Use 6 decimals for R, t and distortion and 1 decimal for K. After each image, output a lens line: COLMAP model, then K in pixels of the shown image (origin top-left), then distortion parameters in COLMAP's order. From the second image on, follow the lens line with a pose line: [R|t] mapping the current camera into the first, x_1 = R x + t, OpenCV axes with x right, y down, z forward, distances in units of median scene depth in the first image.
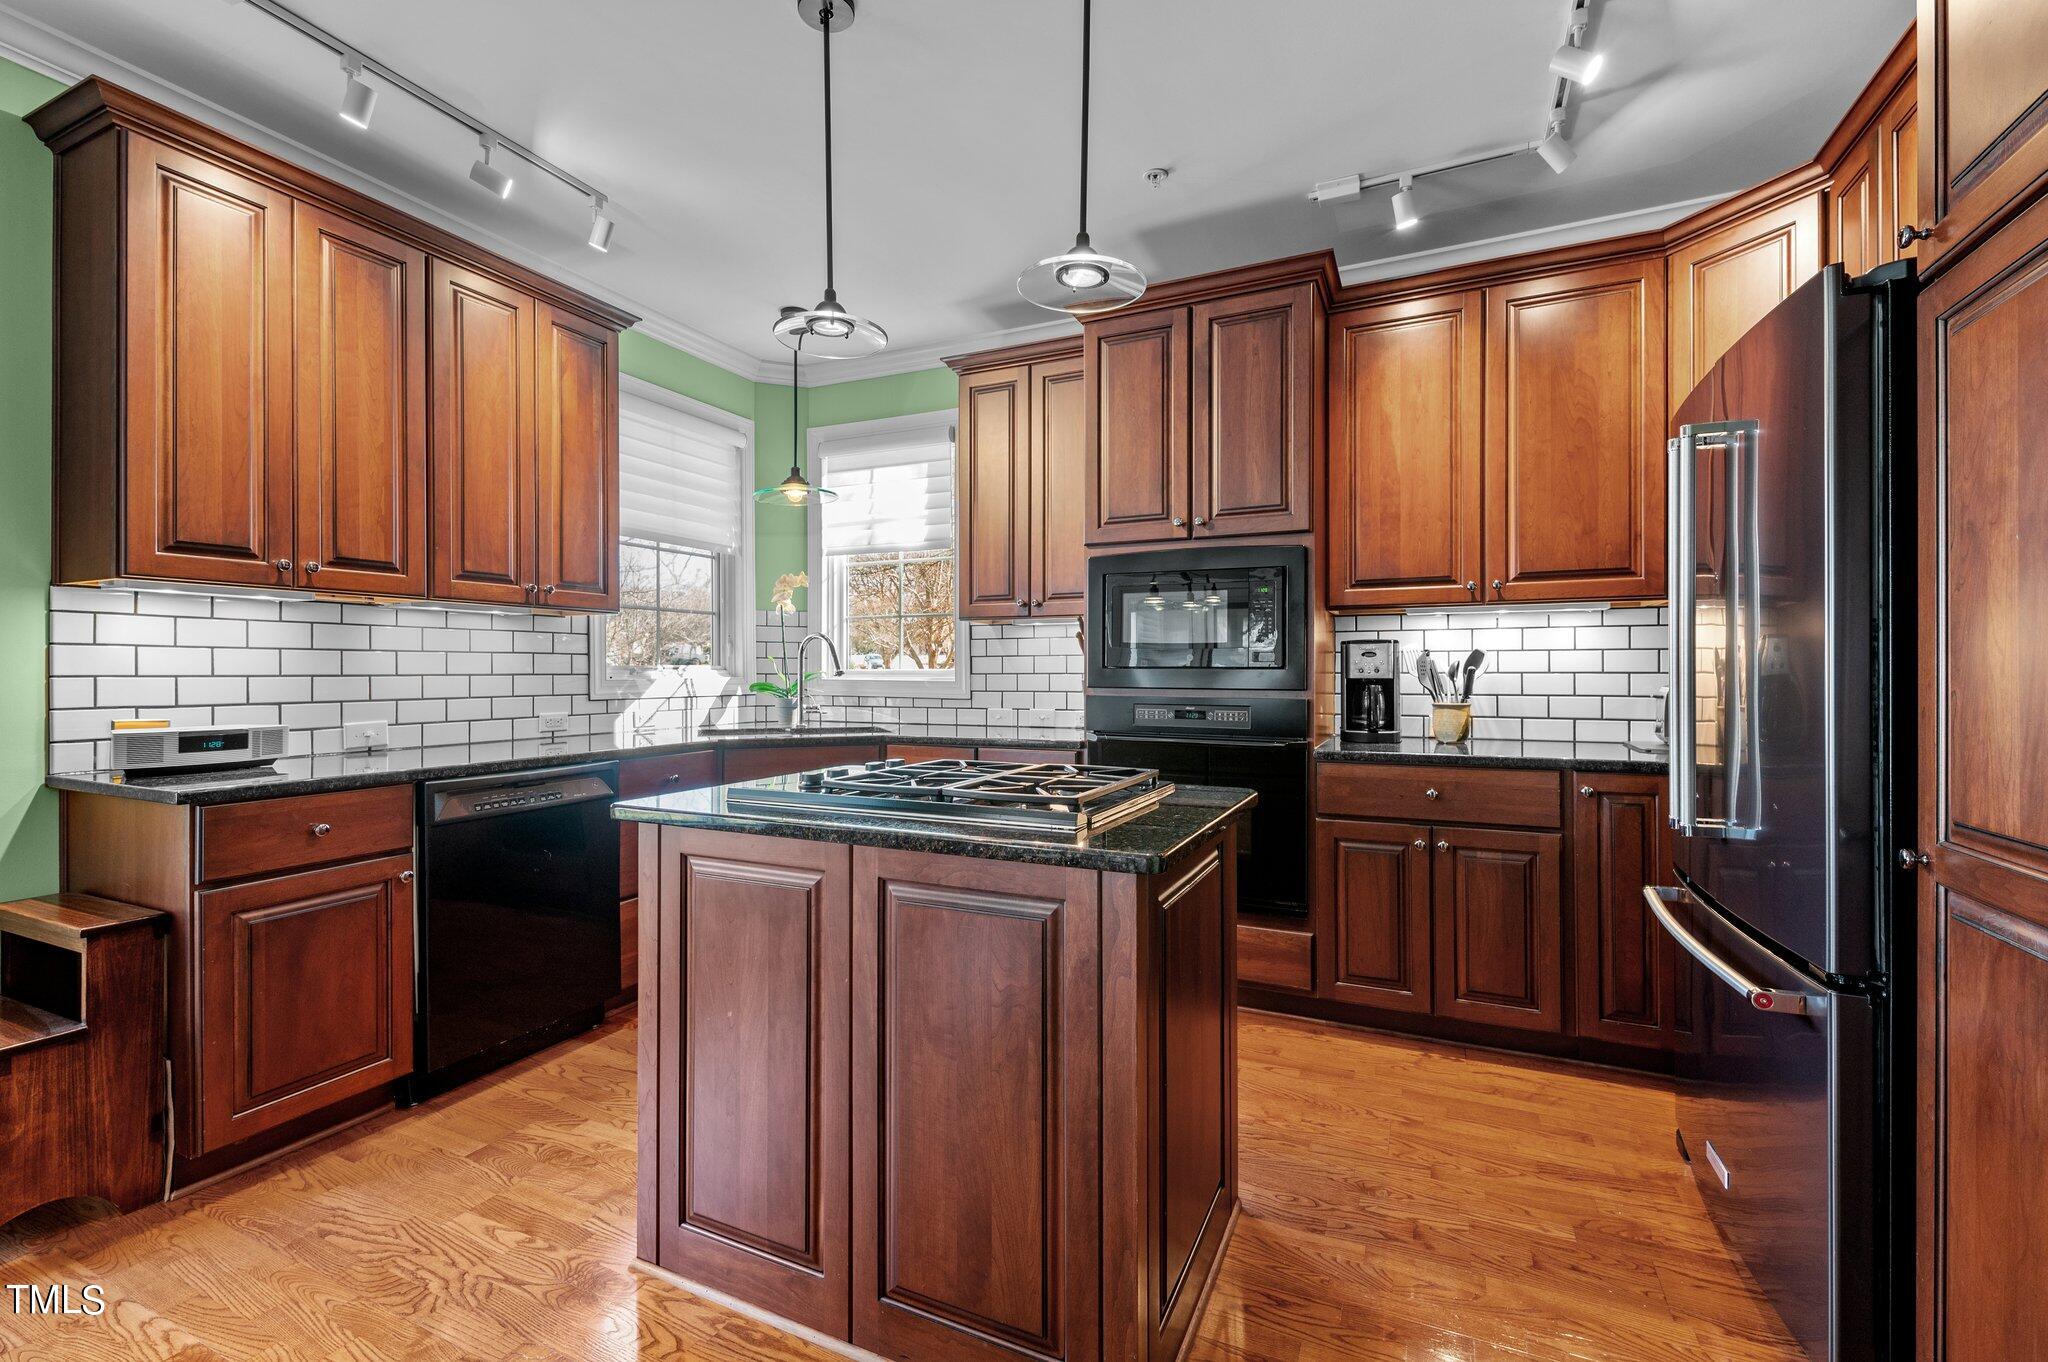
lens RADIAL K [[871.1, 0, 1024.2], [0, 871.1, 671.6], [0, 0, 1]] dist [0.012793, -0.002638]
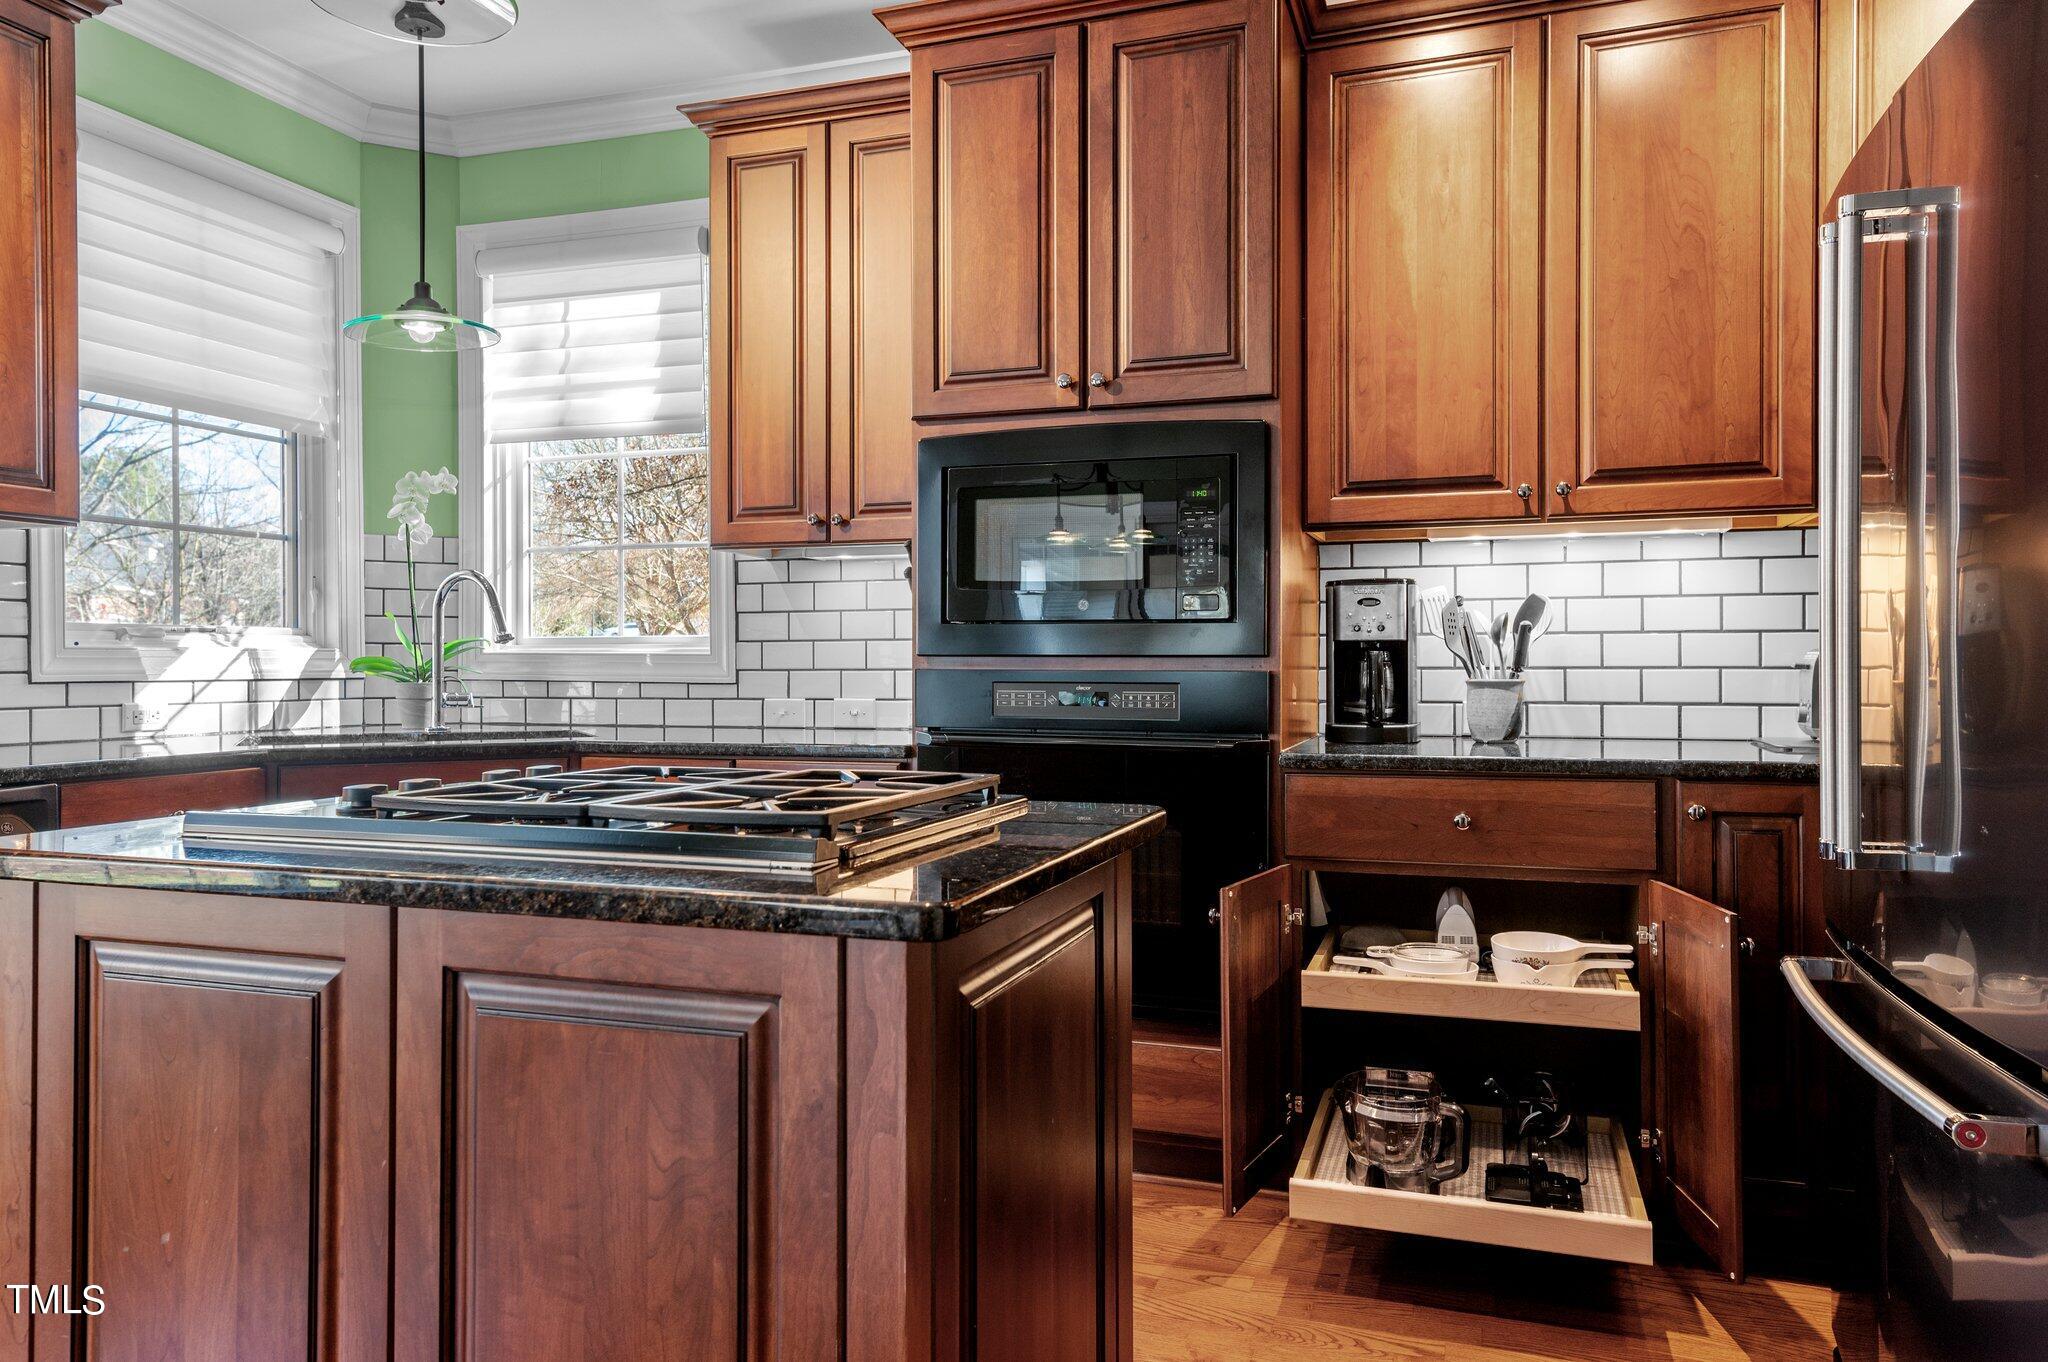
lens RADIAL K [[1354.7, 0, 1026.5], [0, 1354.7, 665.8], [0, 0, 1]] dist [0.020673, 0.009050]
pose [[0.994023, -0.000742, 0.109166, 0.049567], [0.000713, 1.000000, 0.000306, 0.026801], [-0.109166, -0.000227, 0.994024, 0.068888]]
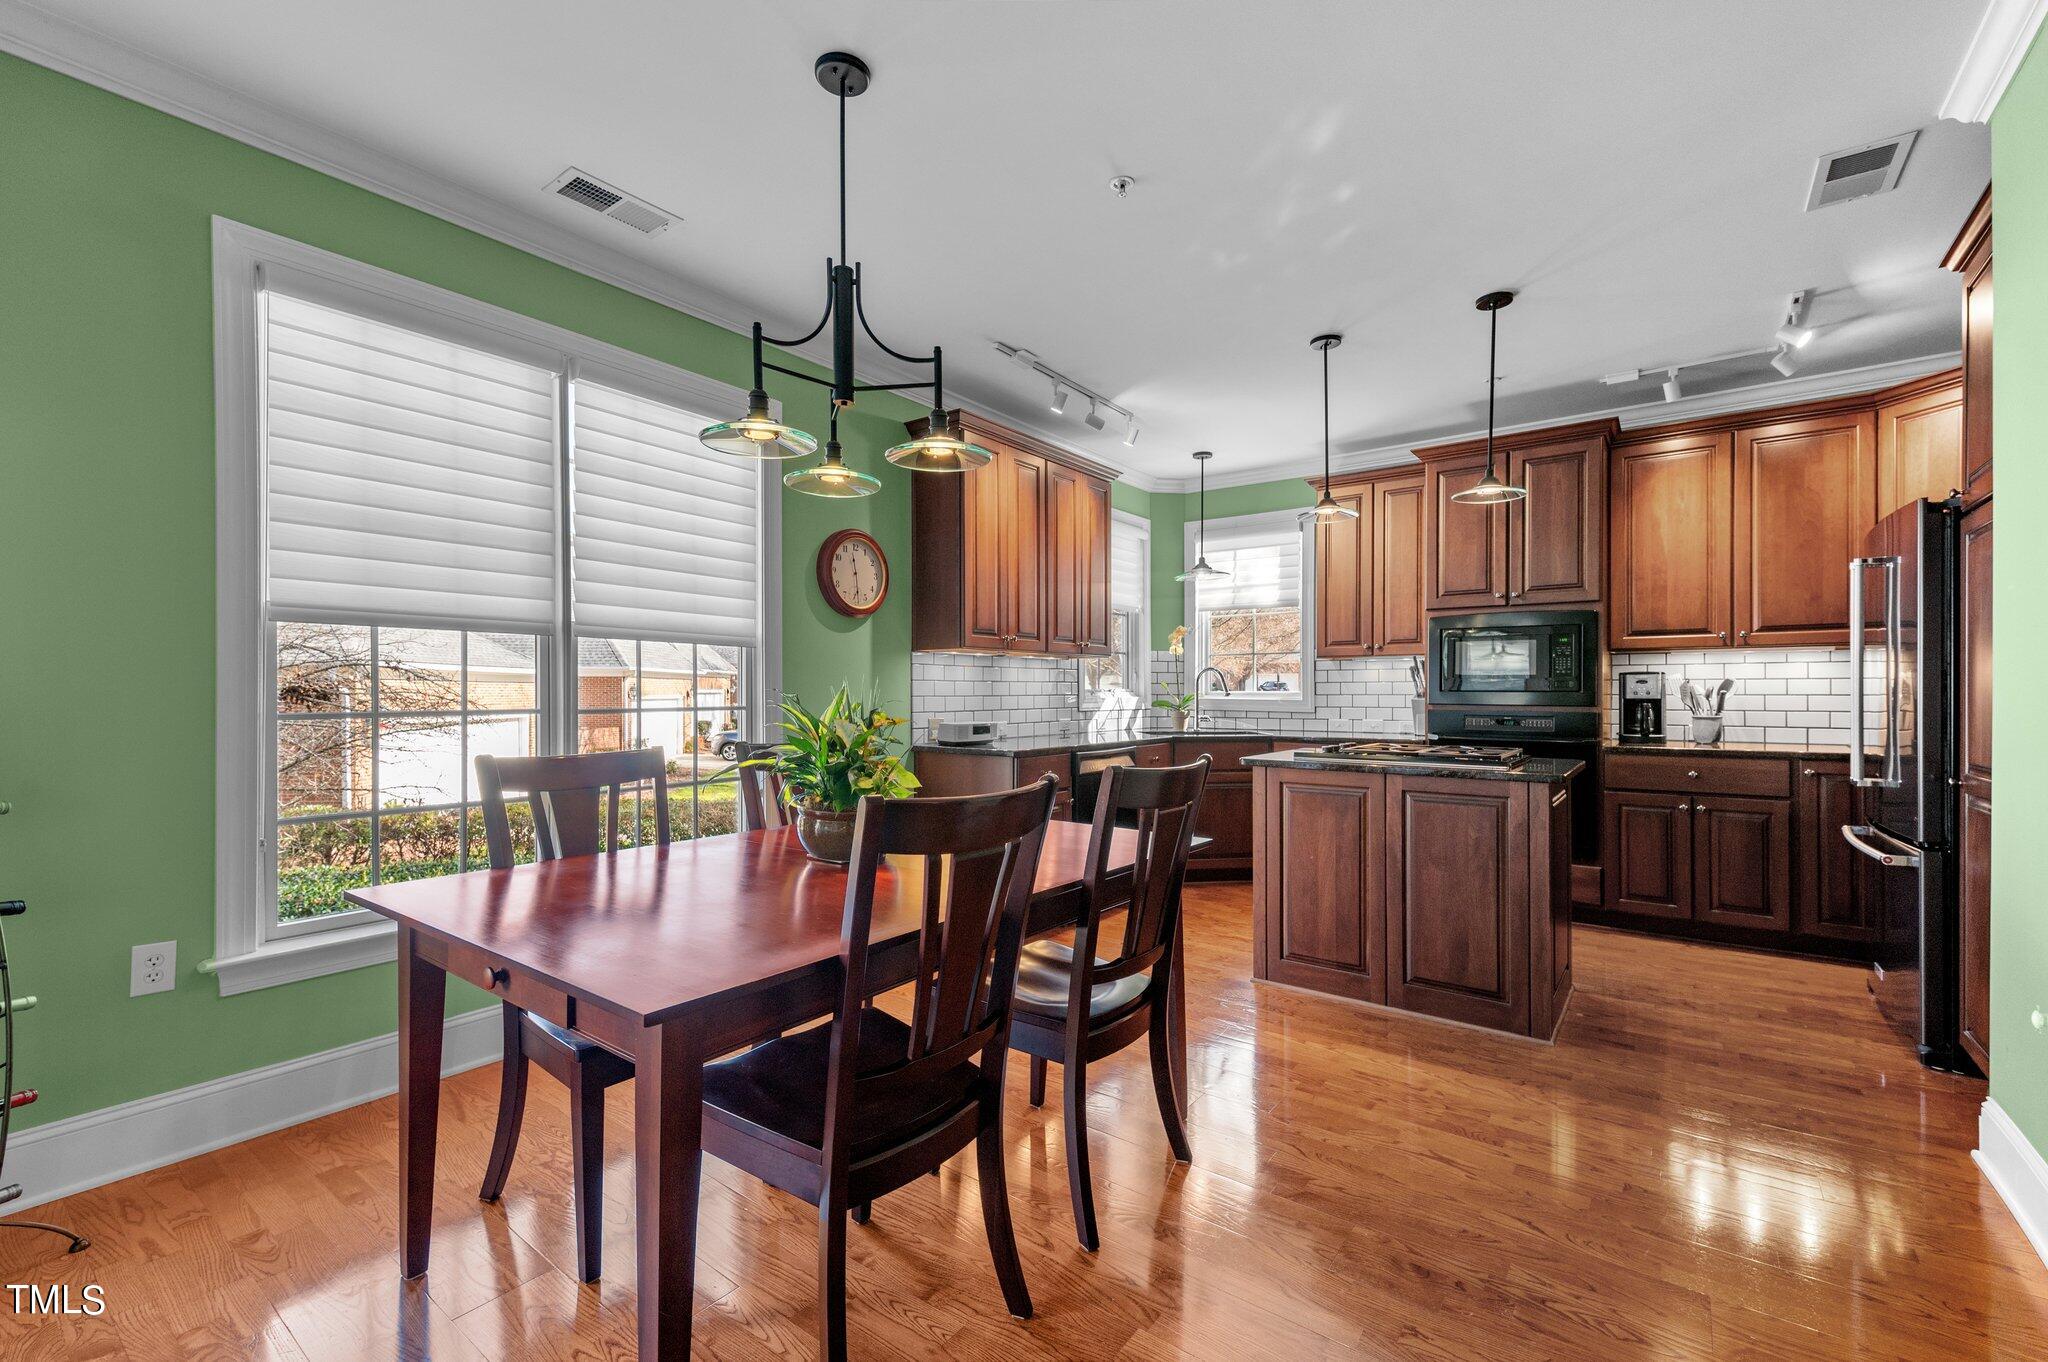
lens RADIAL K [[871.1, 0, 1014.7], [0, 871.1, 692.2], [0, 0, 1]] dist [0.012793, -0.002638]
pose [[0.977709, 0.000304, -0.209963, -0.336997], [-0.000049, 0.999999, 0.001221, -0.004795], [0.209963, -0.001184, 0.977709, -0.680684]]
